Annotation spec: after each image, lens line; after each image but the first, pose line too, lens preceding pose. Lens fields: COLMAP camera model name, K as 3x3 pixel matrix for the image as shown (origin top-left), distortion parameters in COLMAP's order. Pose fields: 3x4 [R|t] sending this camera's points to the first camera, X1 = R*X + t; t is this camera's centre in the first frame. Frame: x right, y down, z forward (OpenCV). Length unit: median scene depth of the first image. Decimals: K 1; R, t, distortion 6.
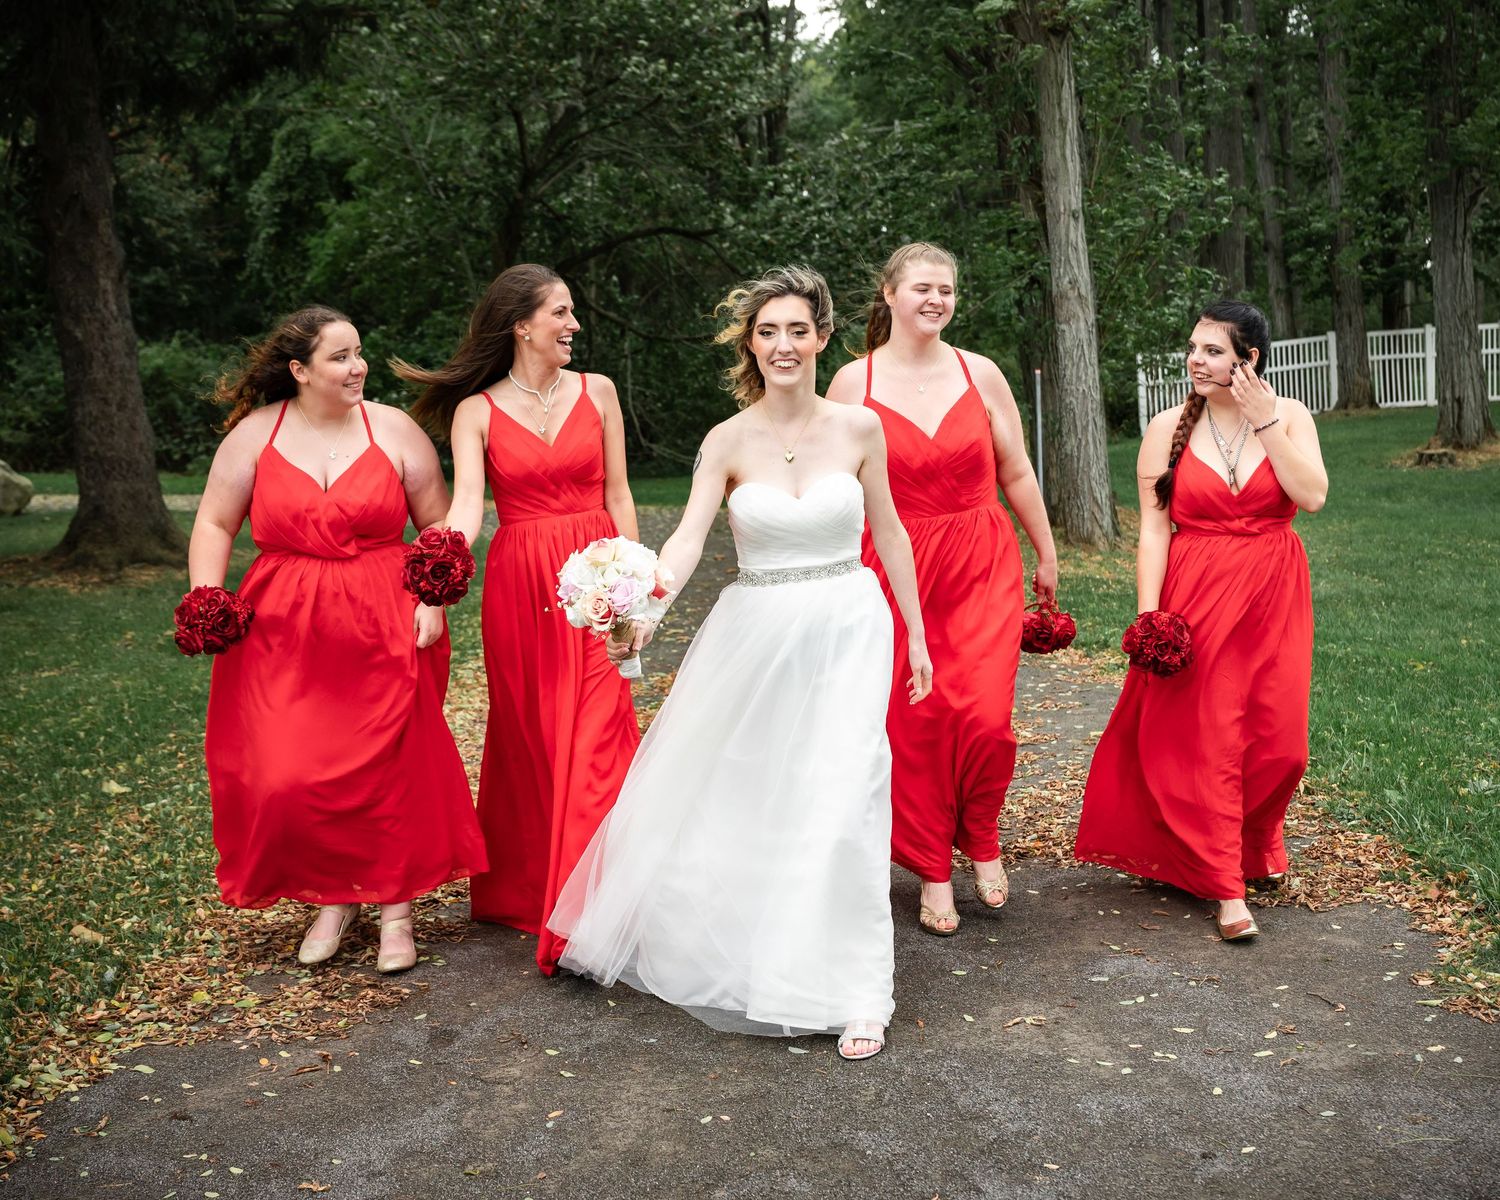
lens RADIAL K [[1913.9, 0, 823.1], [0, 1913.9, 615.1], [0, 0, 1]] dist [-0.000844, 0.000000]
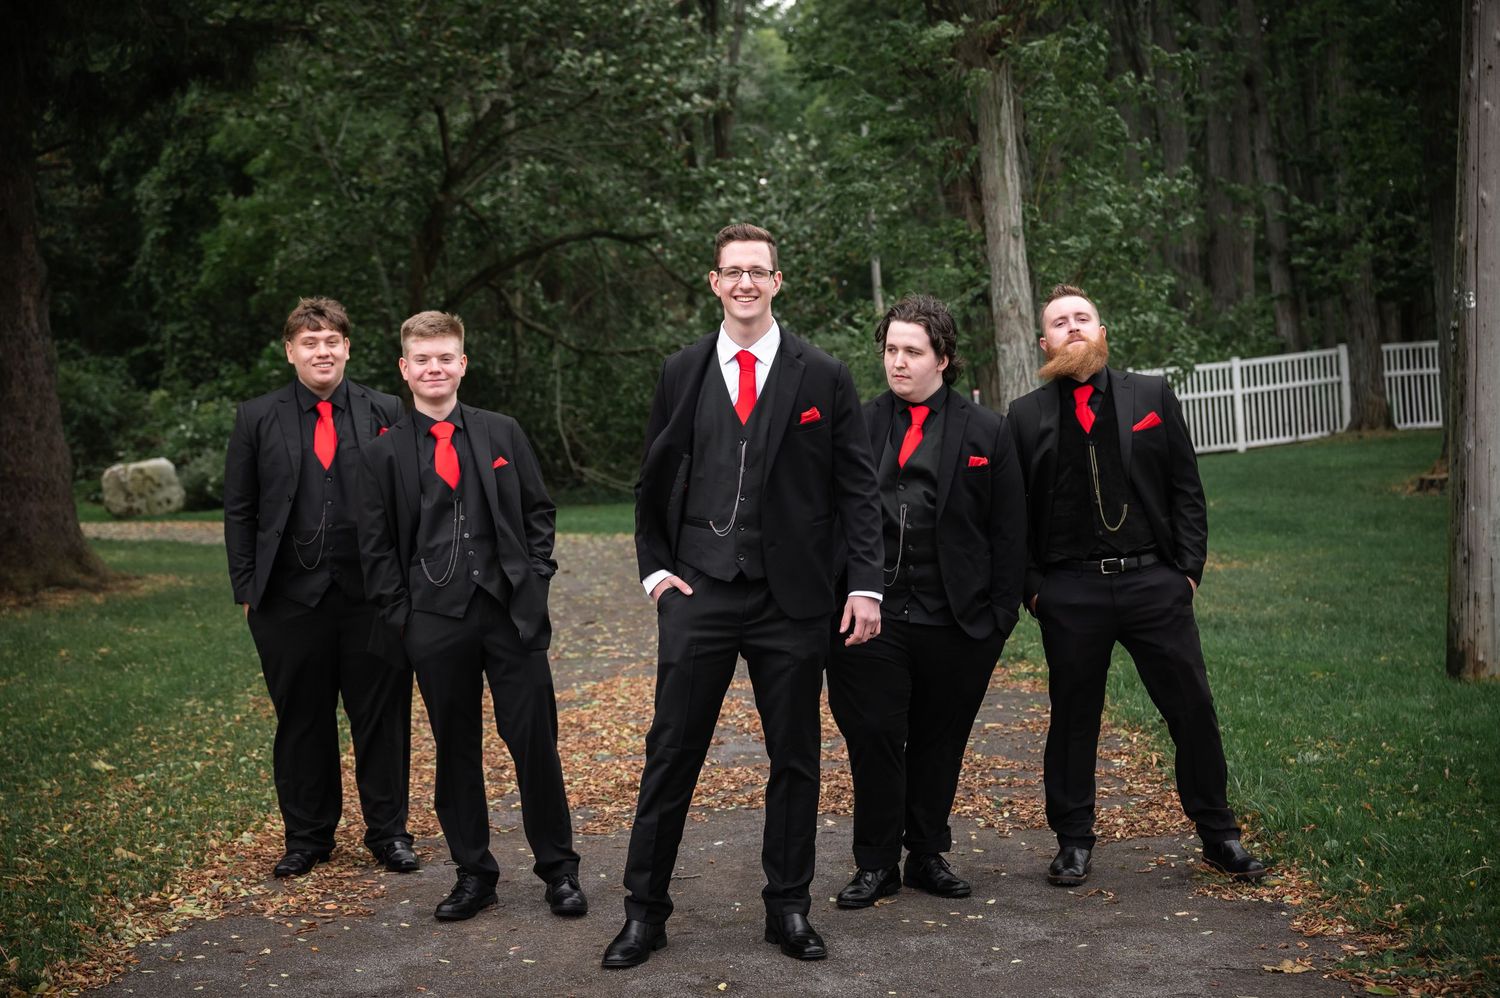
lens RADIAL K [[2451.3, 0, 748.0], [0, 2451.3, 501.5], [0, 0, 1]] dist [-0.013102, 0.000000]
pose [[0.999797, 0.002259, -0.020026, 0.012429], [-0.003814, 0.996949, -0.077957, 0.017328], [0.019788, 0.078017, 0.996756, -0.159246]]
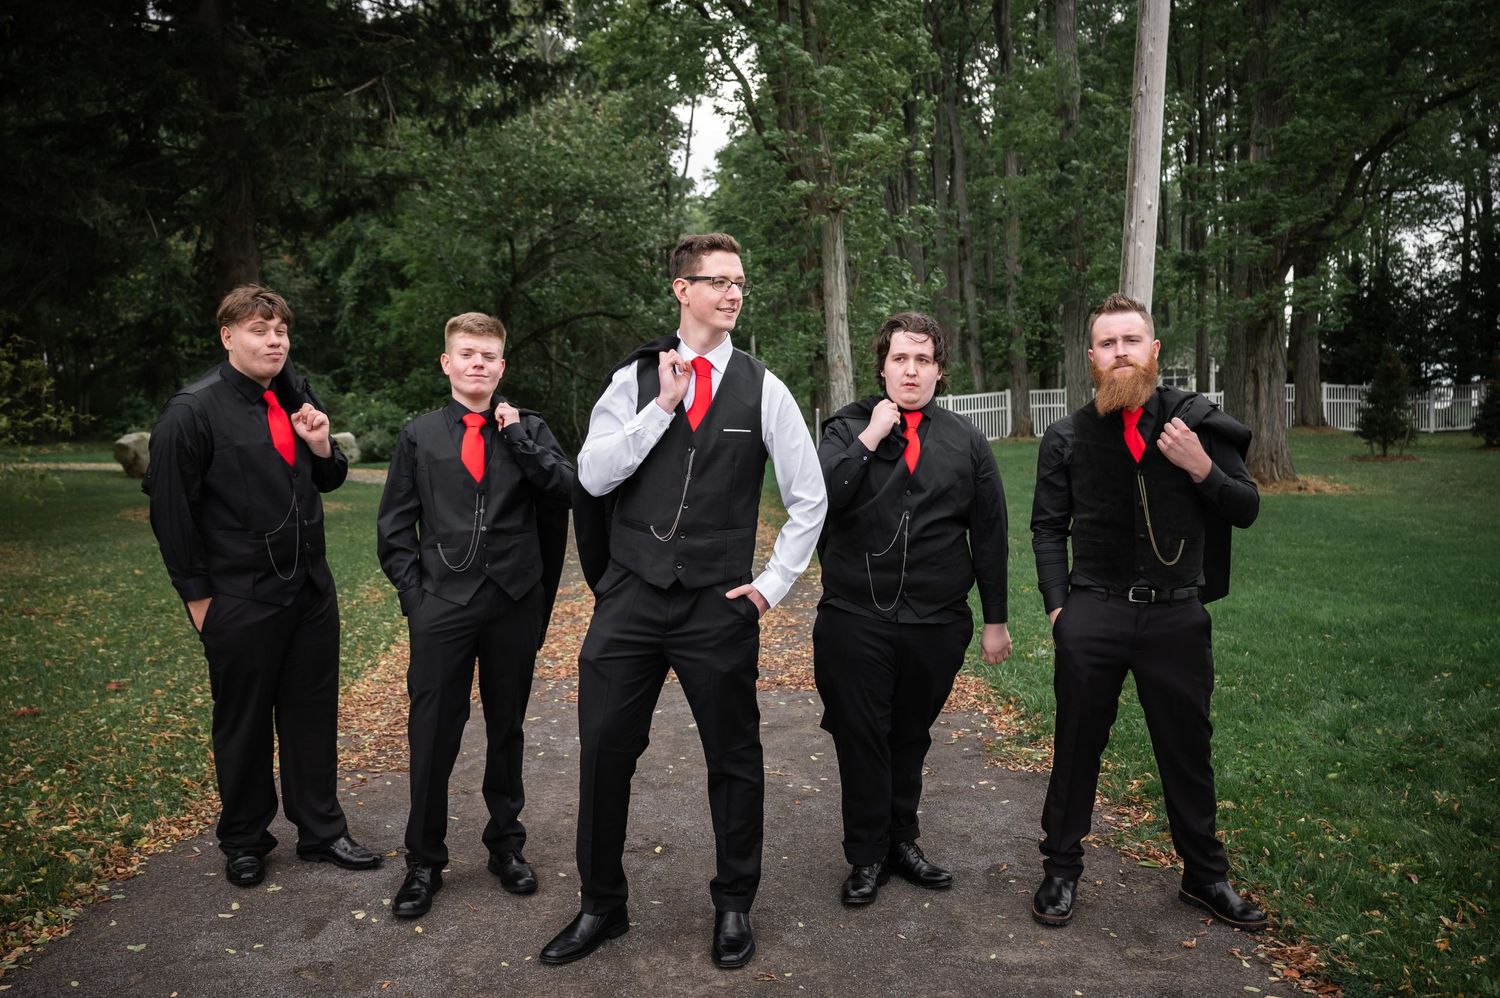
lens RADIAL K [[1241.4, 0, 761.5], [0, 1241.4, 498.5], [0, 0, 1]] dist [-0.001962, 0.024967]
pose [[0.998451, 0.029086, 0.047430, 0.008661], [-0.026753, 0.998435, -0.049108, 0.003150], [-0.048784, 0.047763, 0.997667, -0.049209]]
